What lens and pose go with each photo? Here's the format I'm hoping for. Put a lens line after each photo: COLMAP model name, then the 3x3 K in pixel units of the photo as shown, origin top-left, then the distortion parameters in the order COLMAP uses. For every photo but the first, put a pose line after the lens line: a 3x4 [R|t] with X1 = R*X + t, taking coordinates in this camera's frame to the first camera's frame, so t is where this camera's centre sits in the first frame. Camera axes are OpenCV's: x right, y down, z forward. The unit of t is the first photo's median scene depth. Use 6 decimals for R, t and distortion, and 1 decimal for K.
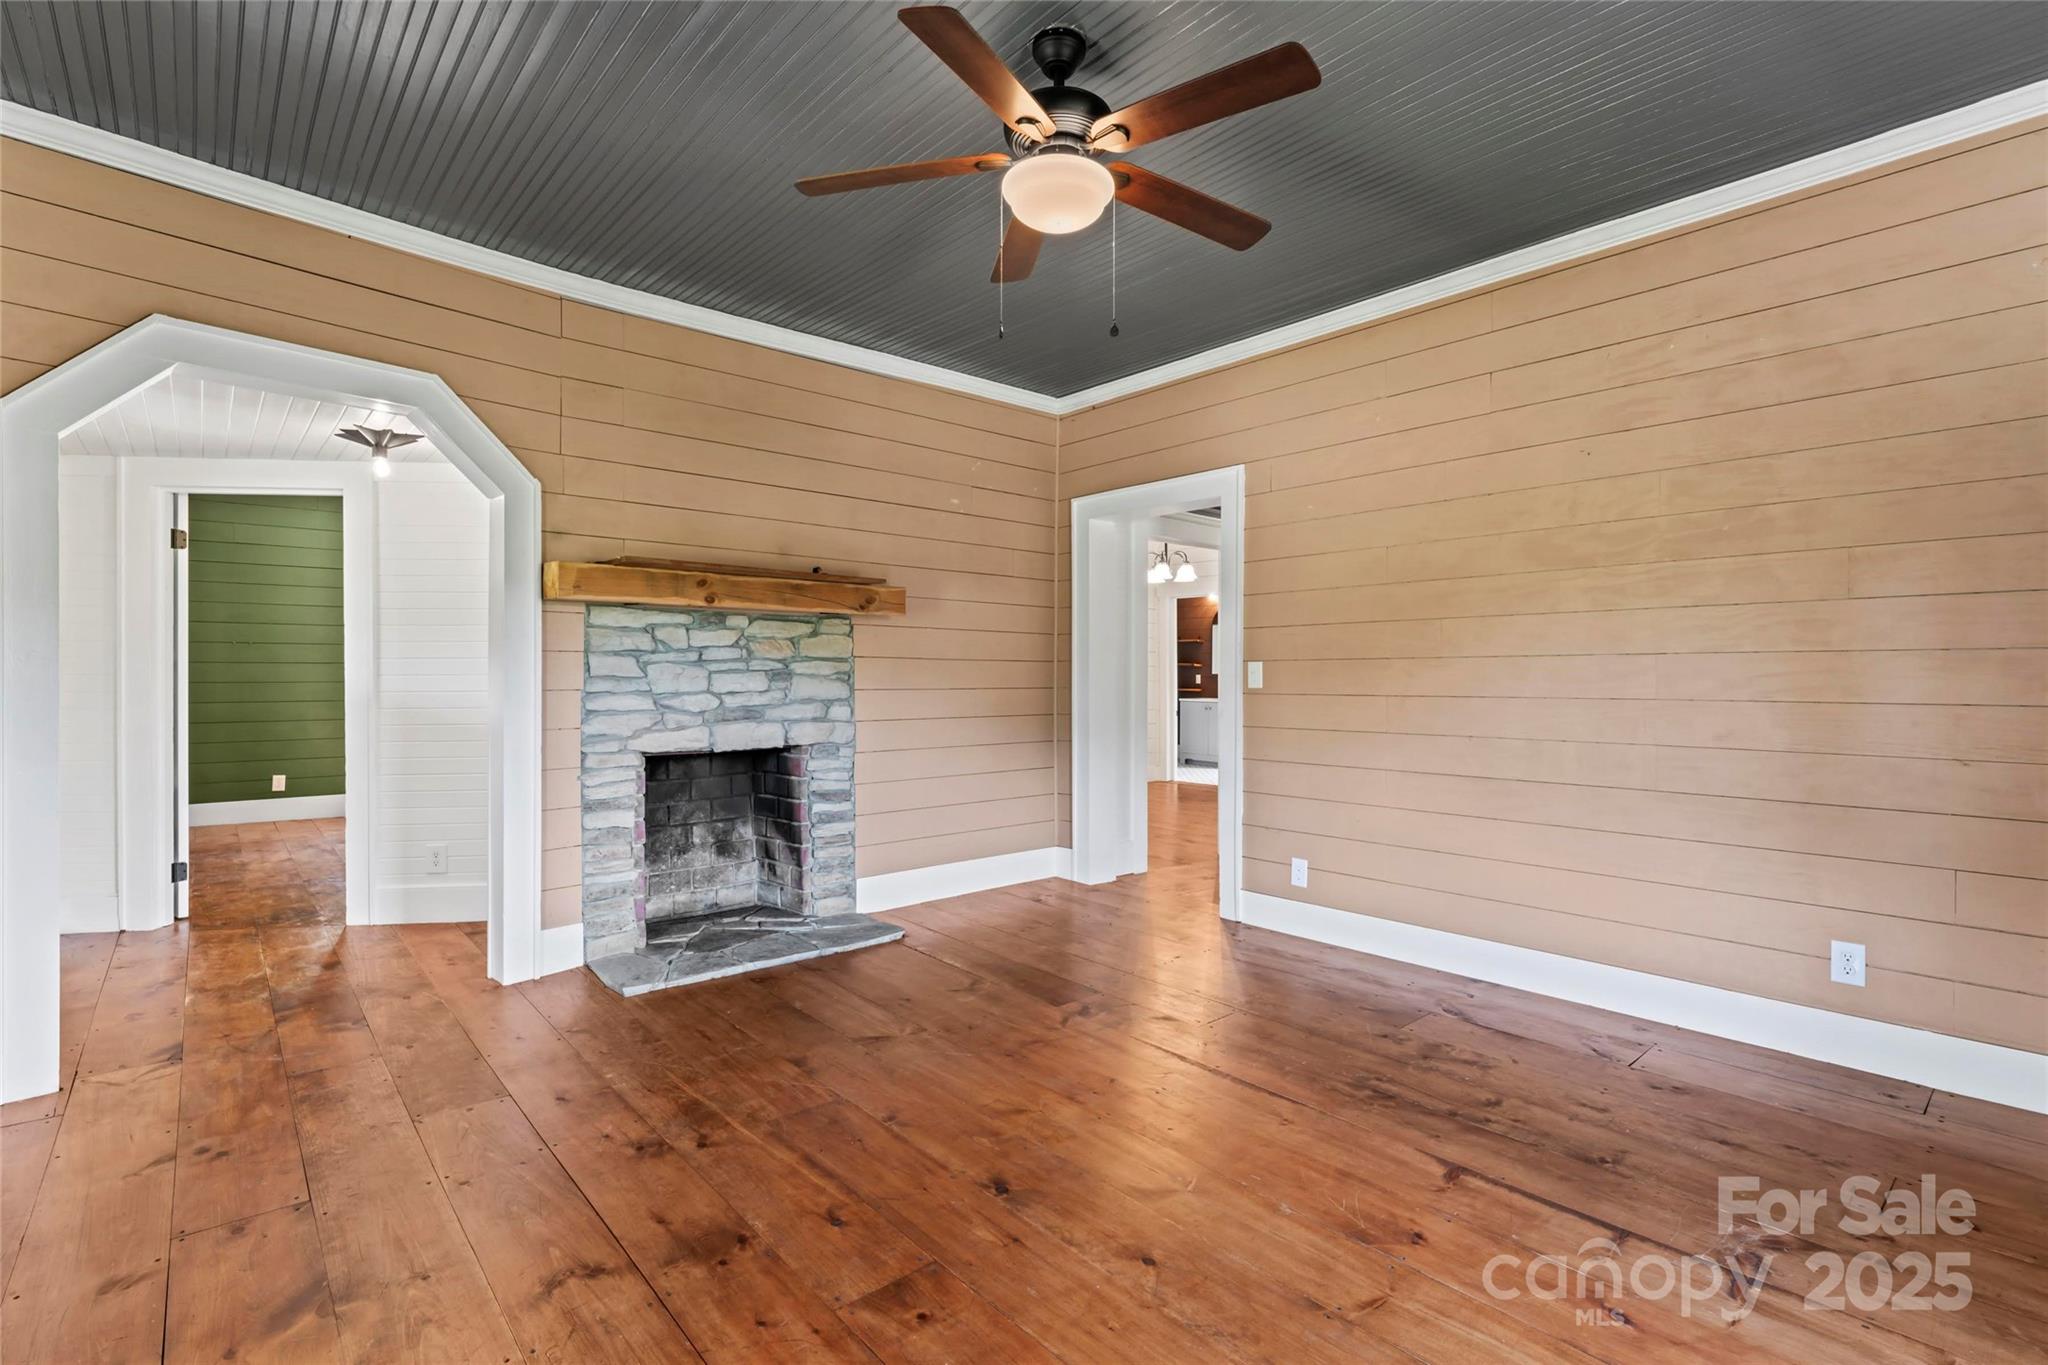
lens RADIAL K [[958.0, 0, 1024.0], [0, 958.0, 682.5], [0, 0, 1]] dist [-0.000263, -0.000073]
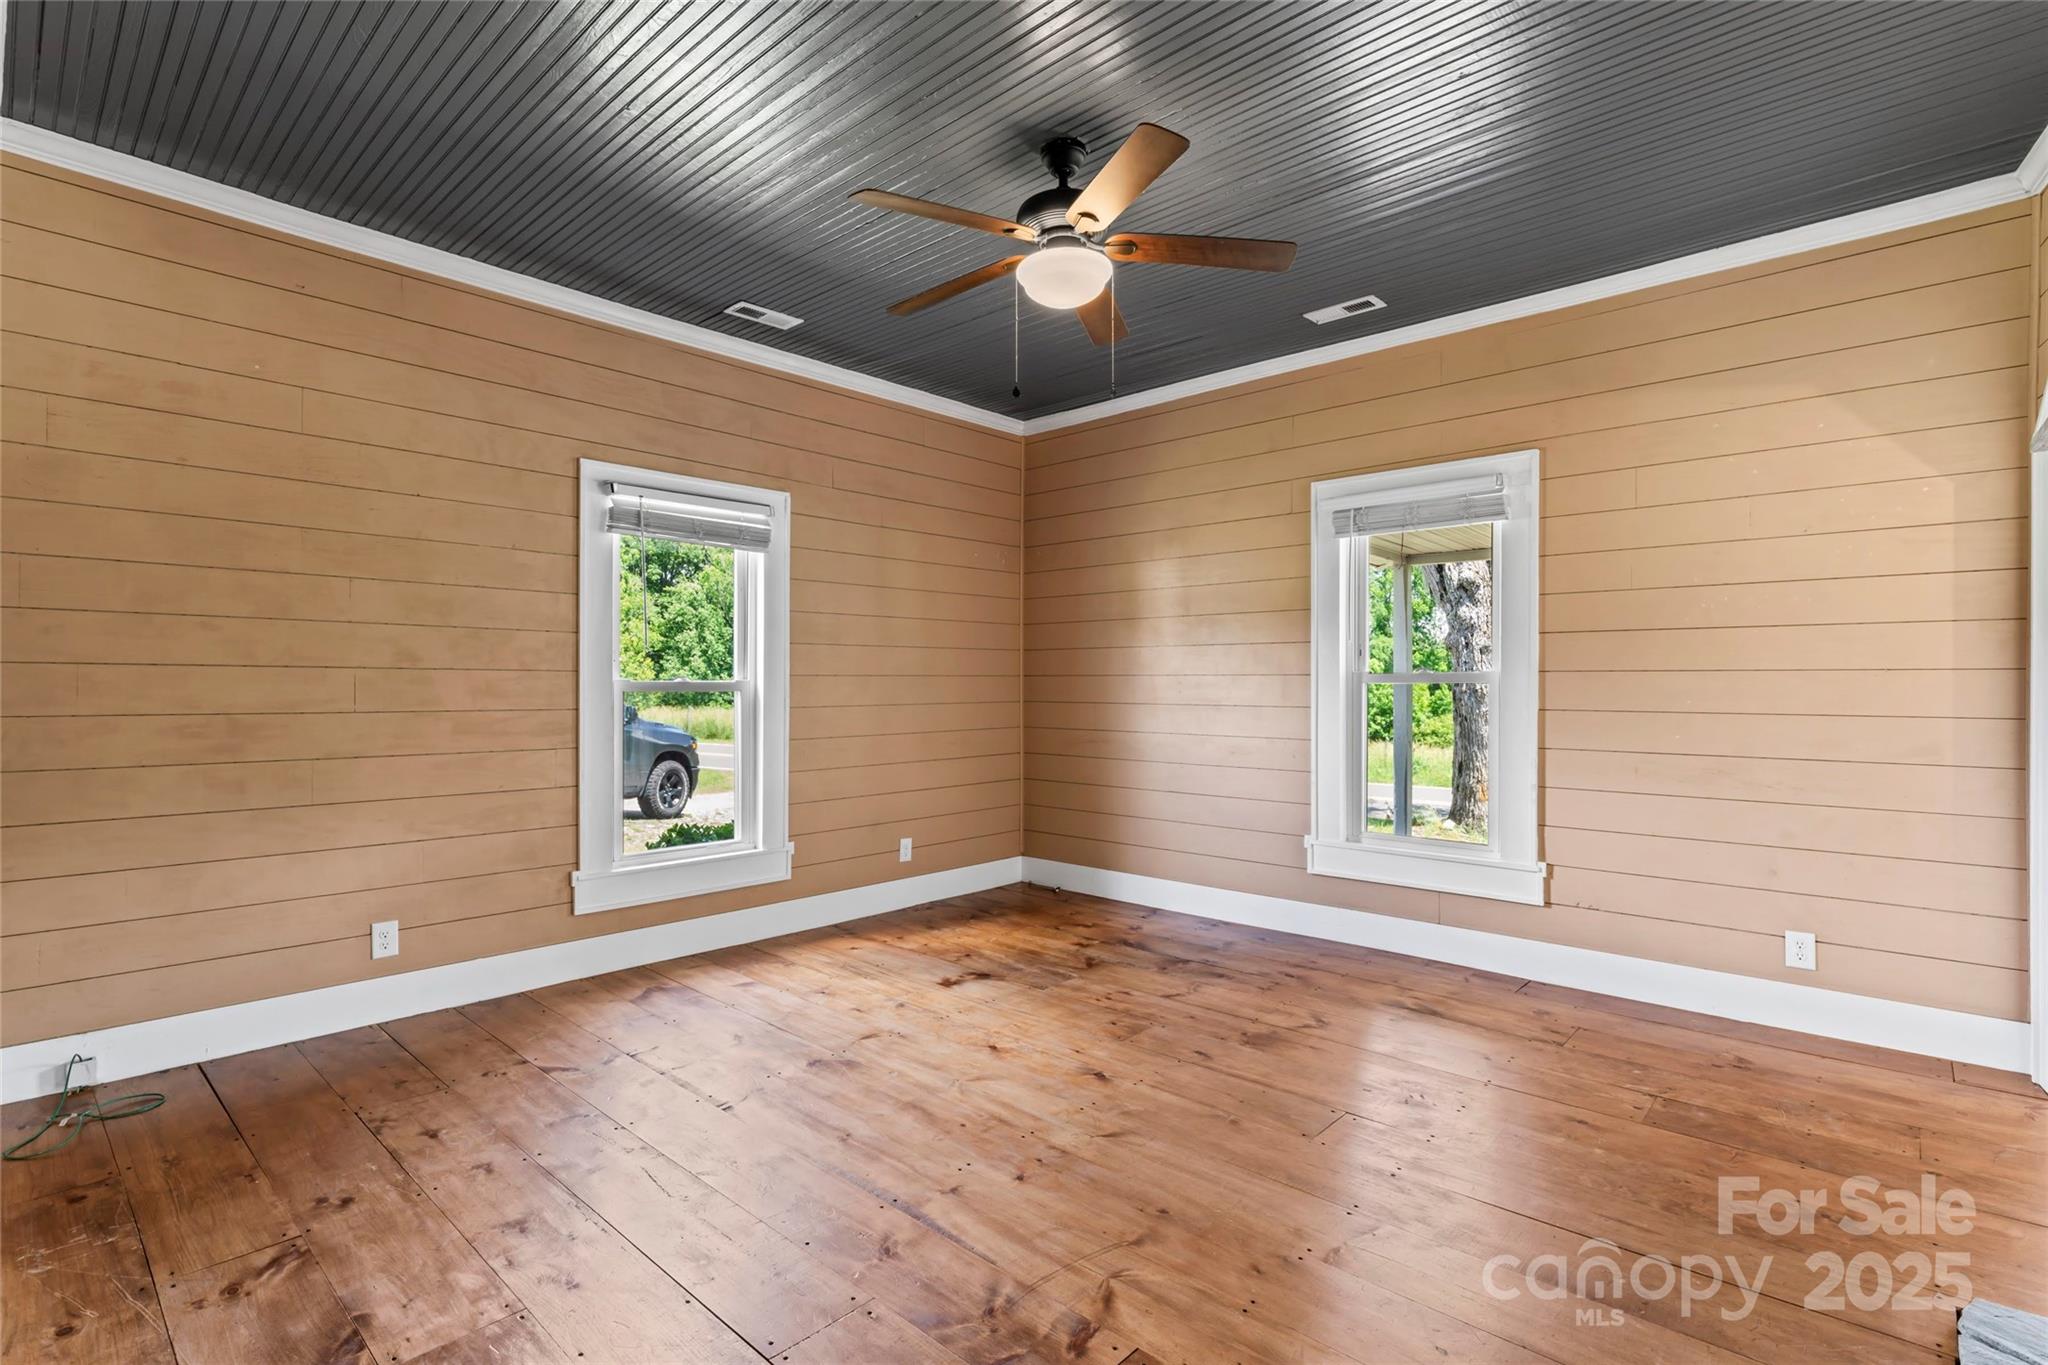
lens RADIAL K [[958.0, 0, 1024.0], [0, 958.0, 682.5], [0, 0, 1]] dist [-0.000263, -0.000073]
pose [[-0.993315, -0.000524, -0.115431, 0.130800], [-0.001052, 0.999989, 0.004512, -0.011786], [0.115427, 0.004603, -0.993305, 1.290339]]
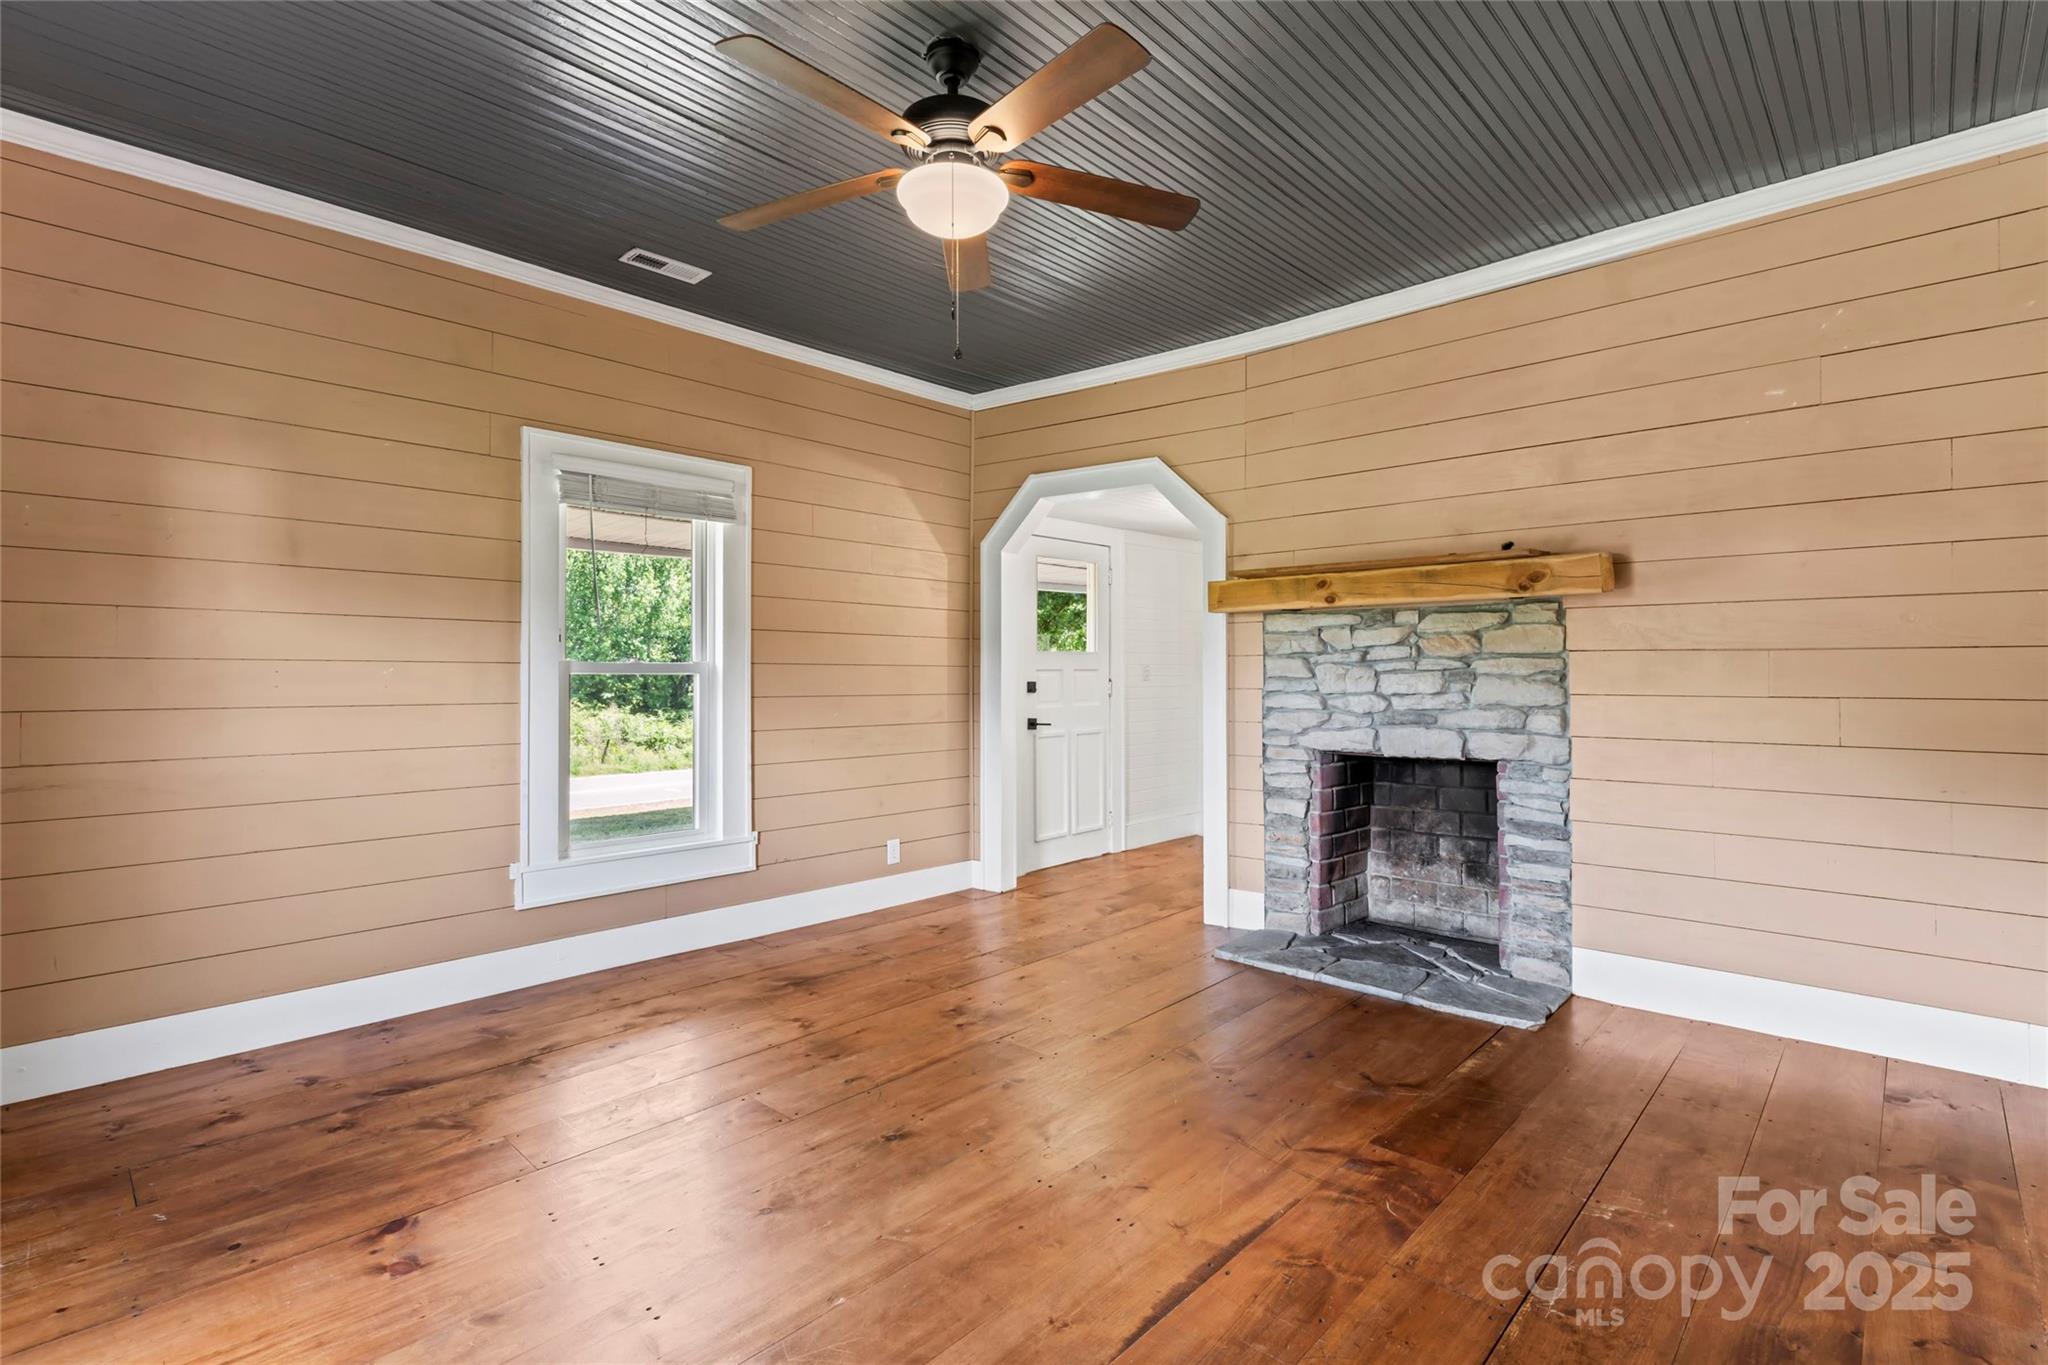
lens RADIAL K [[948.6, 0, 1018.4], [0, 948.6, 665.6], [0, 0, 1]] dist [-0.000194, 0.000002]
pose [[0.099146, -0.010738, -0.995015, 0.615726], [-0.004442, 0.999927, -0.011234, -0.005778], [0.995063, 0.005534, 0.099091, 0.578988]]
